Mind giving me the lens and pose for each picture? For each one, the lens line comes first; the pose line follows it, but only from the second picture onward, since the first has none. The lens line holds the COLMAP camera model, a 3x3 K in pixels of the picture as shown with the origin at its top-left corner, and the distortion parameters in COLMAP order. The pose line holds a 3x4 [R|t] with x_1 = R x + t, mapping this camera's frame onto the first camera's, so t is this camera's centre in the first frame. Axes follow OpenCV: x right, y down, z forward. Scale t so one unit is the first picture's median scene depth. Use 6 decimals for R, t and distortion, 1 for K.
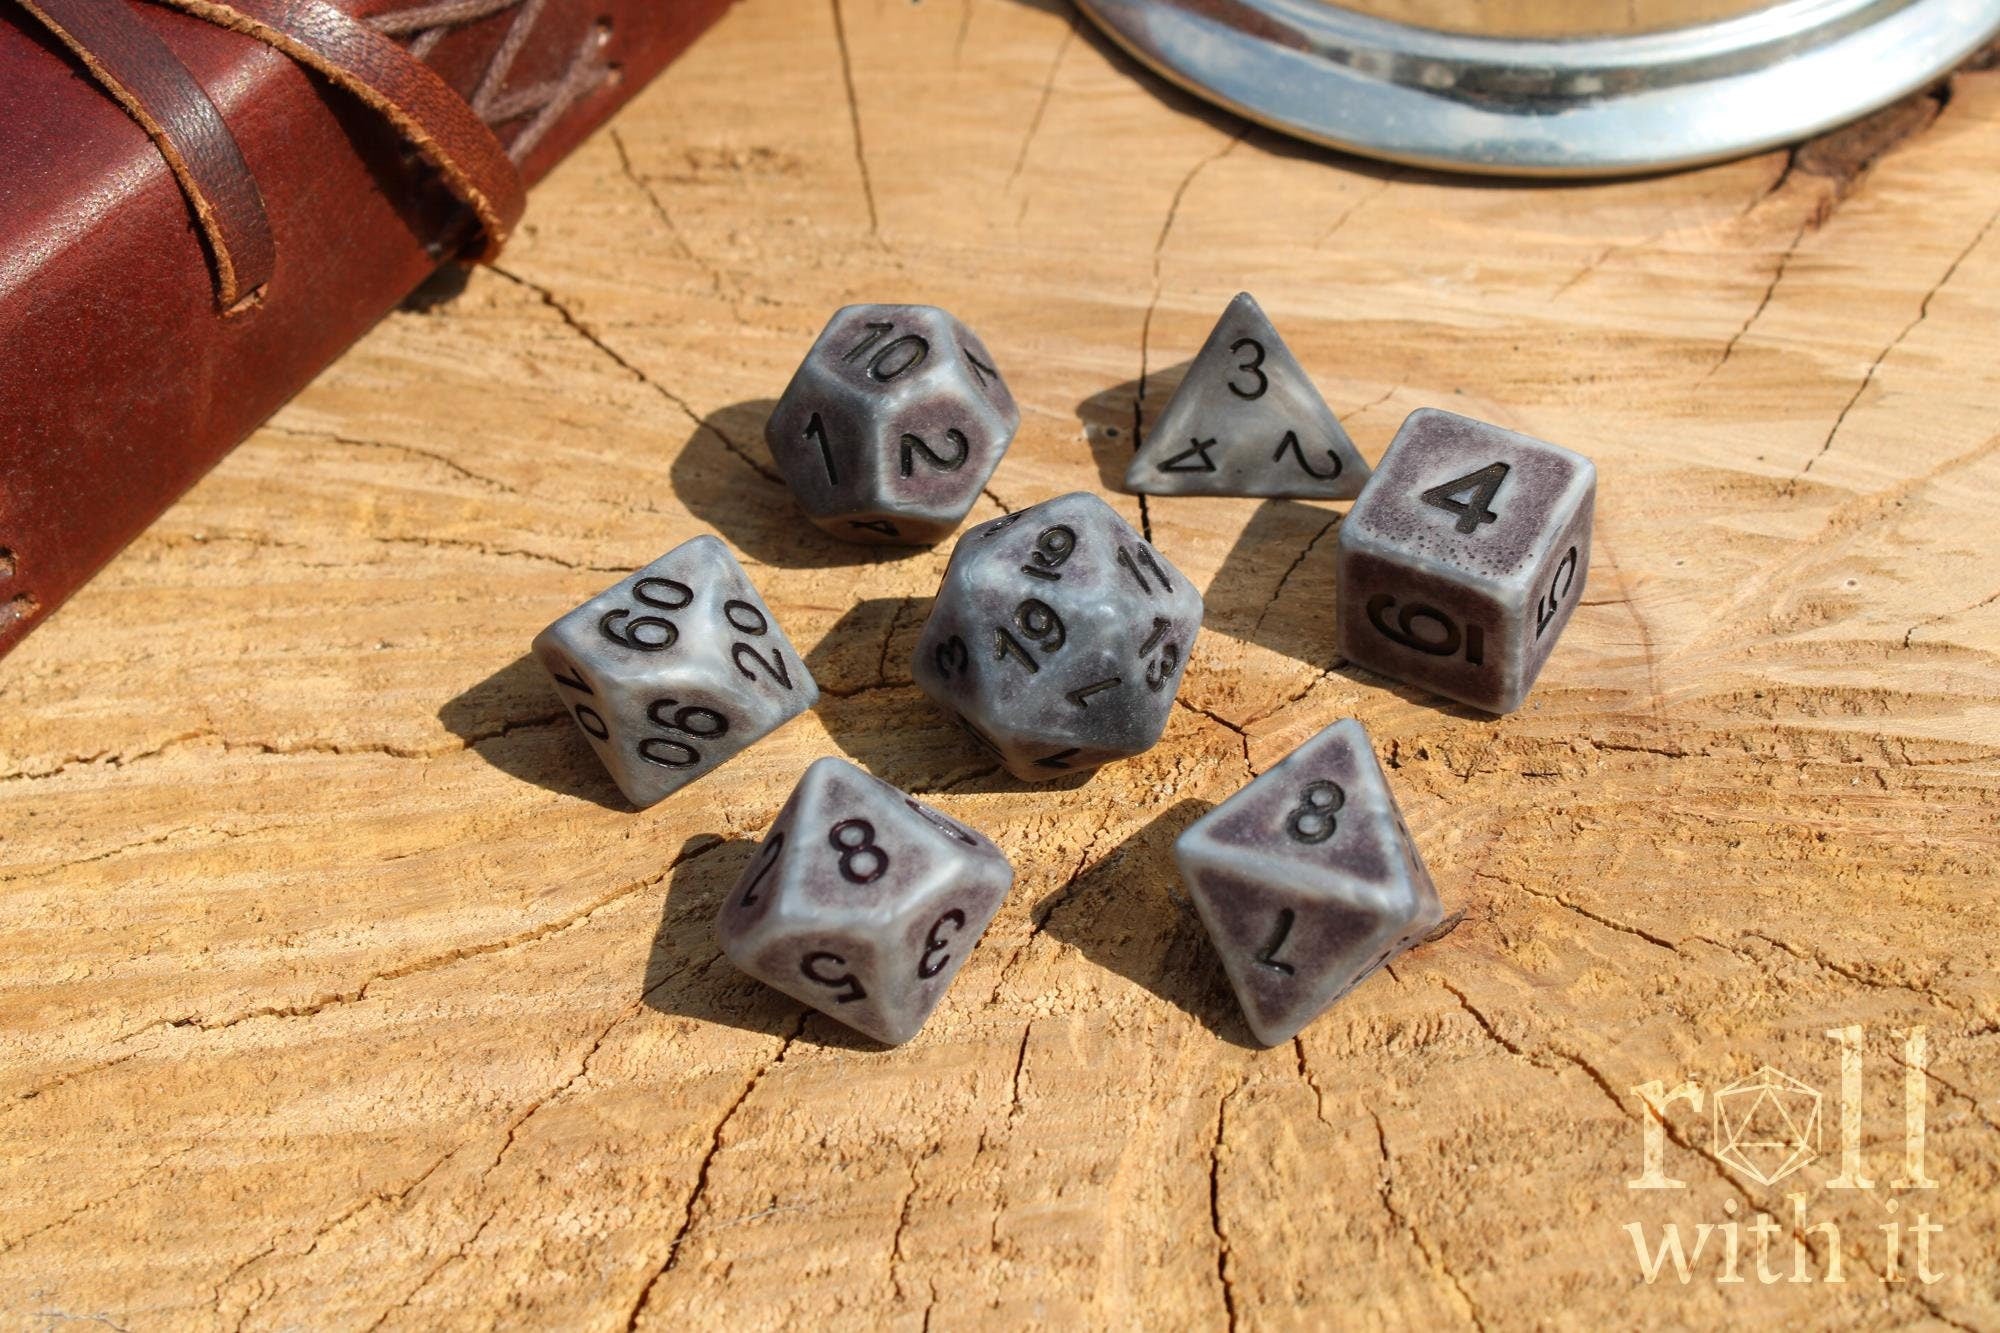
lens RADIAL K [[3662.1, 0, 963.0], [0, 3662.1, 670.2], [0, 0, 1]] dist [0.001608, 0.230093]
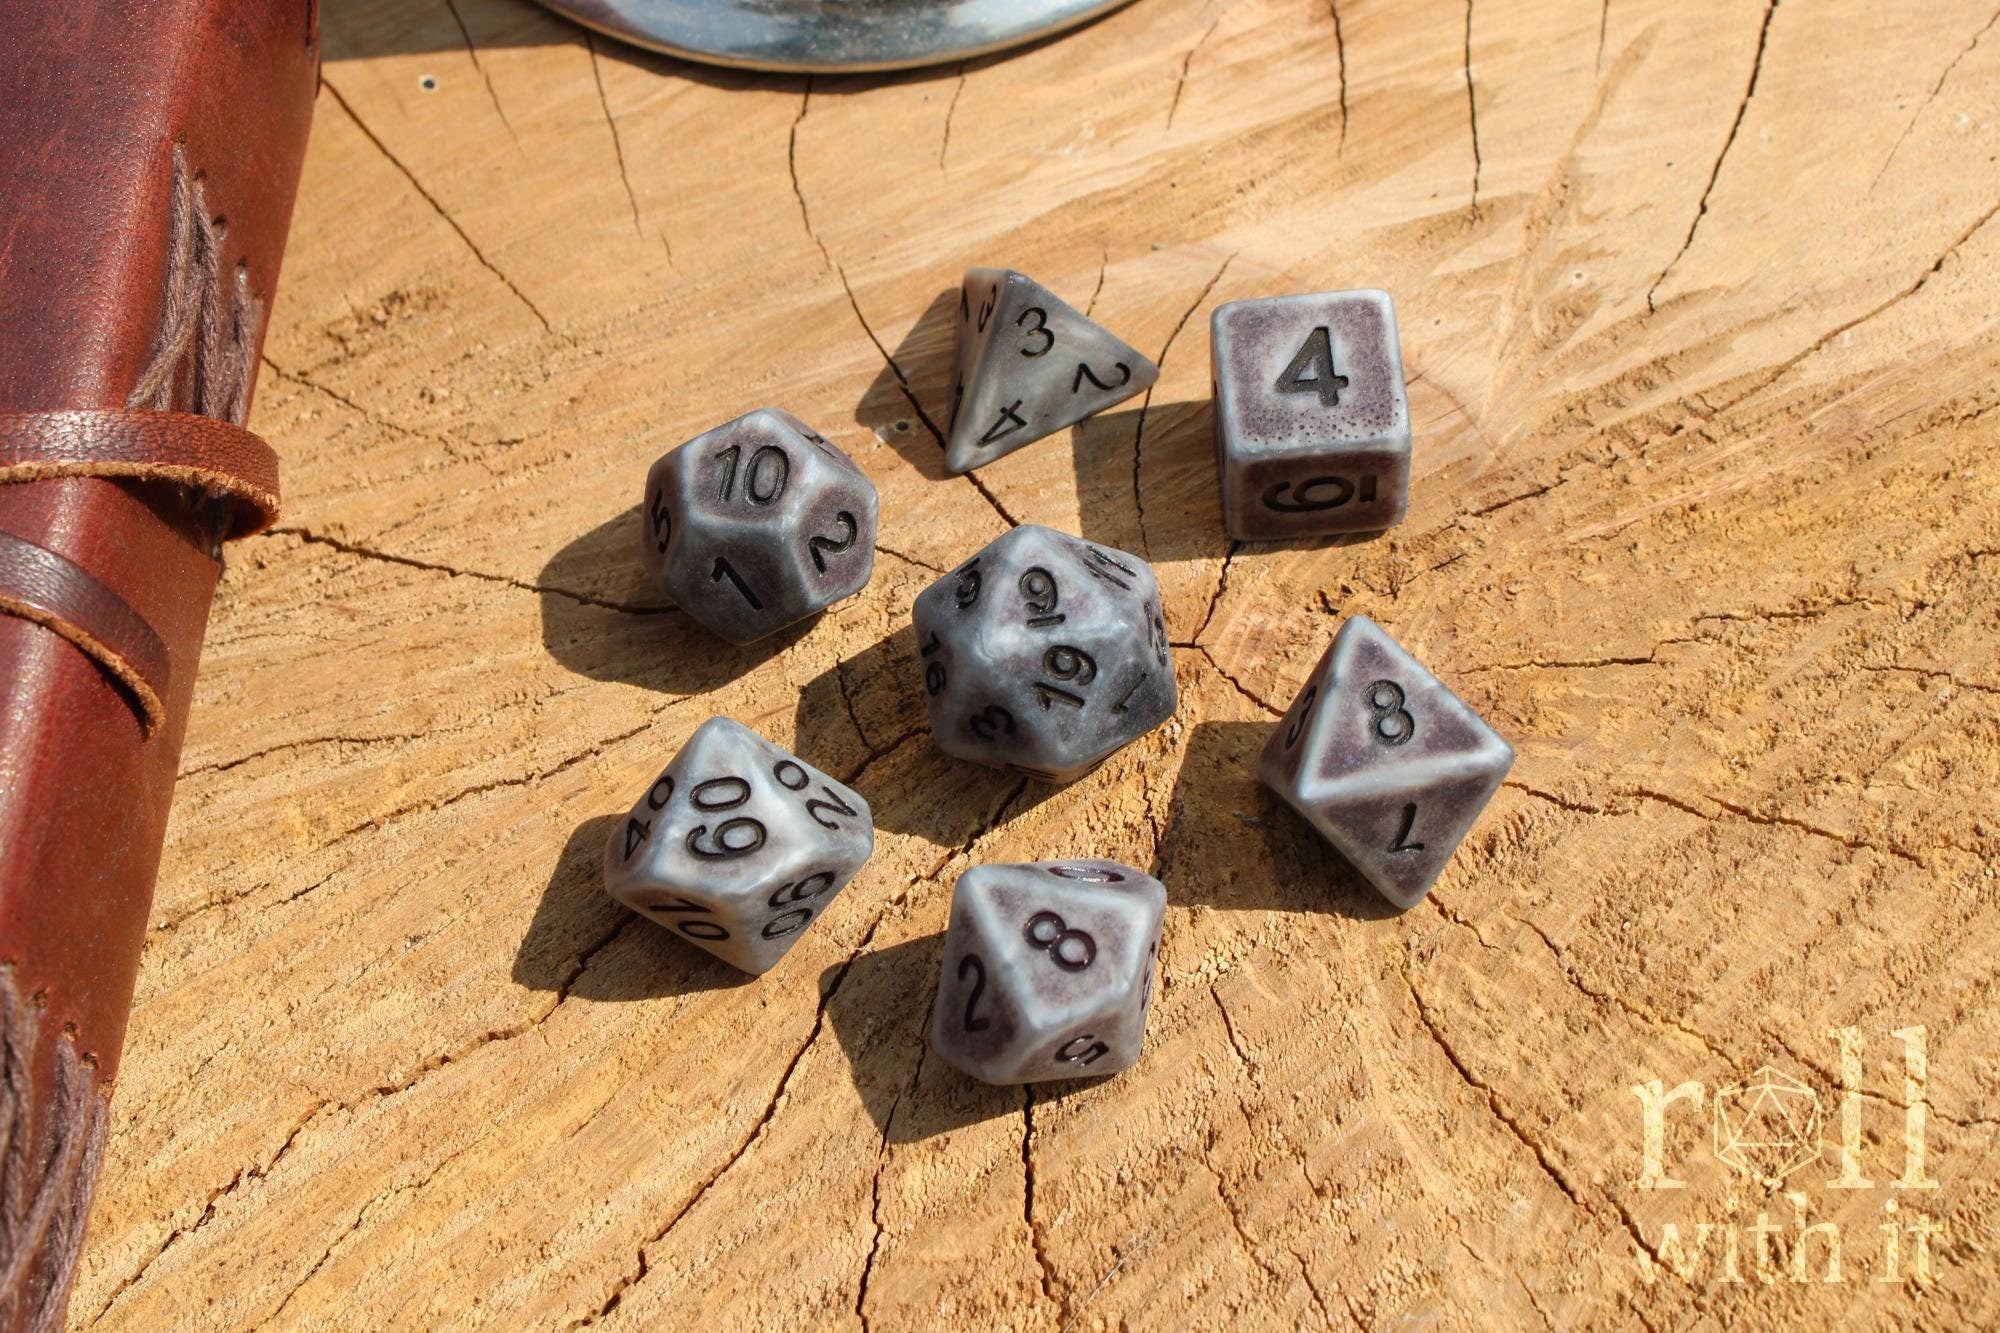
lens RADIAL K [[3633.9, 0, 900.8], [0, 3633.9, 635.8], [0, 0, 1]] dist [-0.006371, 0.285203]
pose [[0.849782, -0.458771, 0.259614, -0.288684], [0.409397, 0.884633, 0.223198, -0.273220], [-0.332060, -0.083384, 0.939565, 0.011307]]
